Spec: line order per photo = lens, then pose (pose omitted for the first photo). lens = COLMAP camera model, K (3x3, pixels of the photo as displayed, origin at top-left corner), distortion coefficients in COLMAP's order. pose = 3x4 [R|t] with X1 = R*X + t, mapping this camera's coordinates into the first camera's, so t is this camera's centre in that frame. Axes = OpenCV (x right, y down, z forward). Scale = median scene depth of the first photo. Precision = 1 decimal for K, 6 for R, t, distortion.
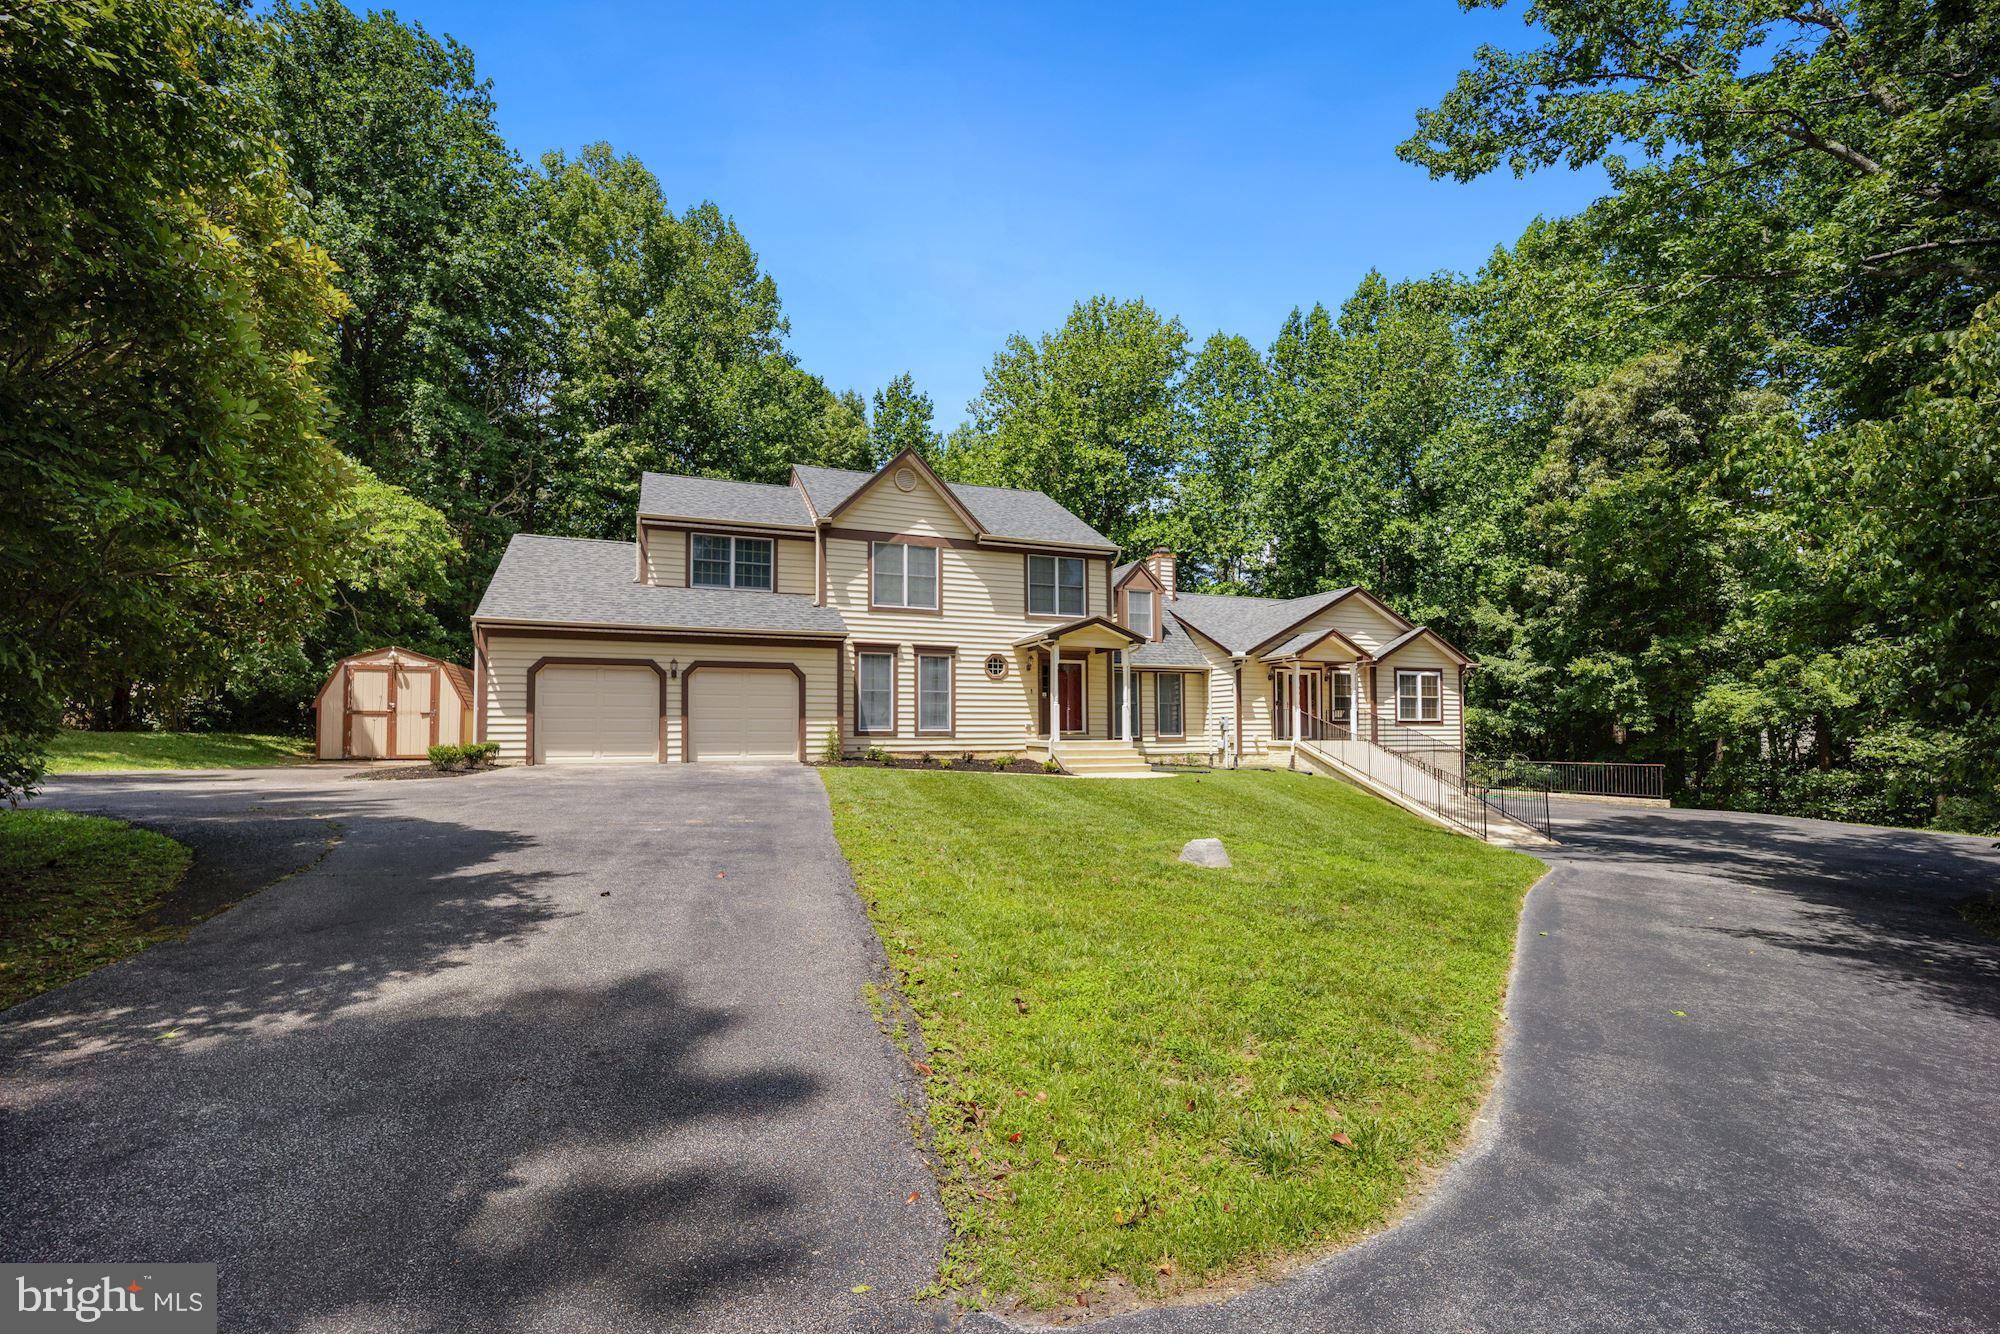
lens RADIAL K [[816.6, 0, 997.6], [0, 816.6, 711.8], [0, 0, 1]] dist [-0.001072, 0.002729]
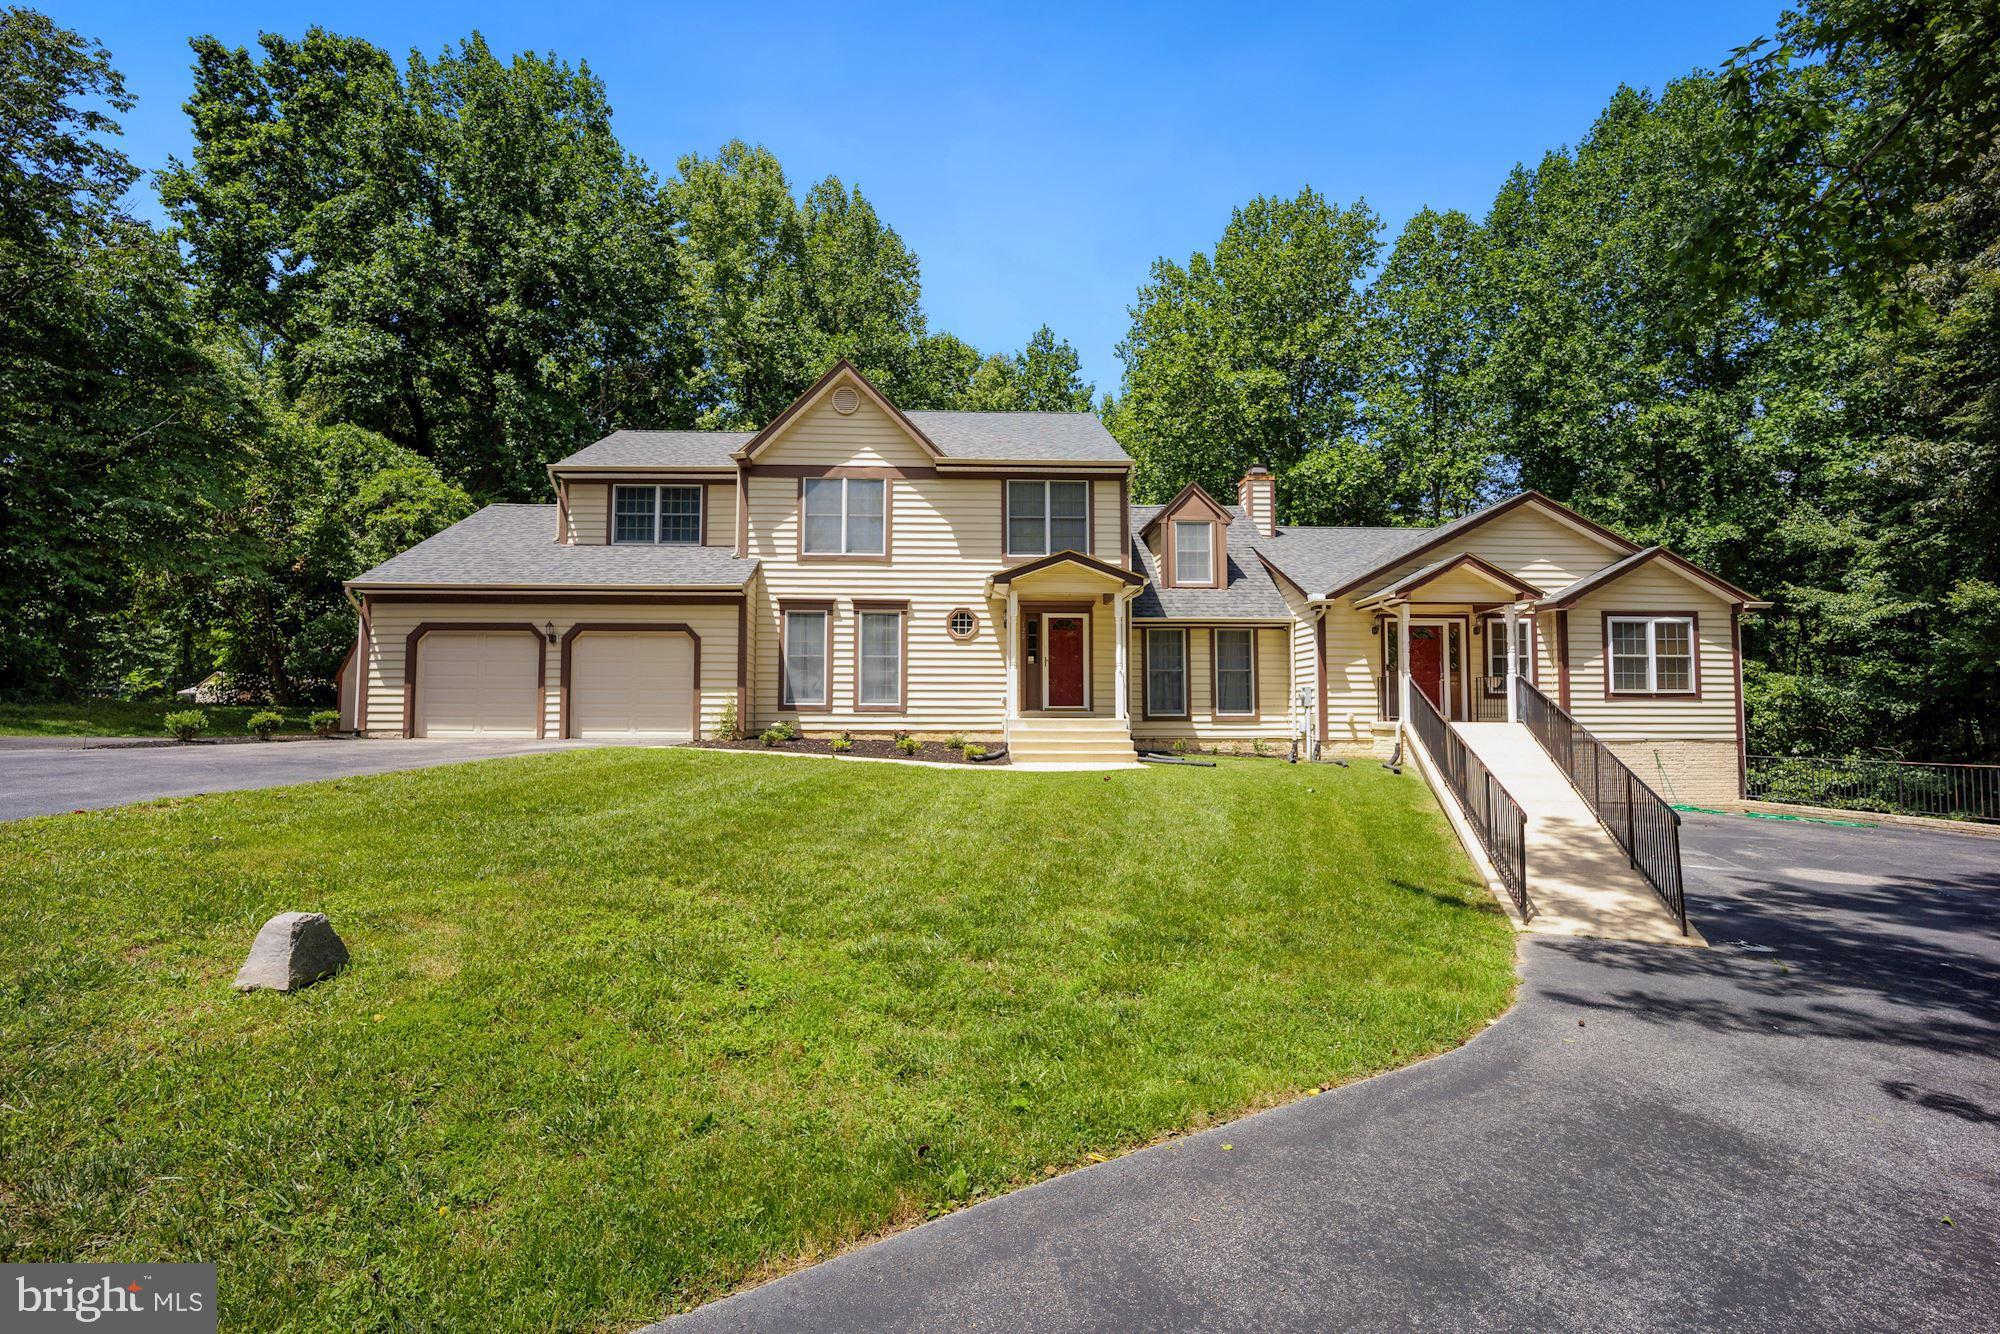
lens RADIAL K [[816.6, 0, 1004.2], [0, 816.6, 670.2], [0, 0, 1]] dist [-0.001072, 0.002729]
pose [[0.944651, -0.013156, -0.327814, 0.285424], [0.003010, 0.999501, -0.031439, 0.013709], [0.328064, 0.028712, 0.944219, 0.260641]]
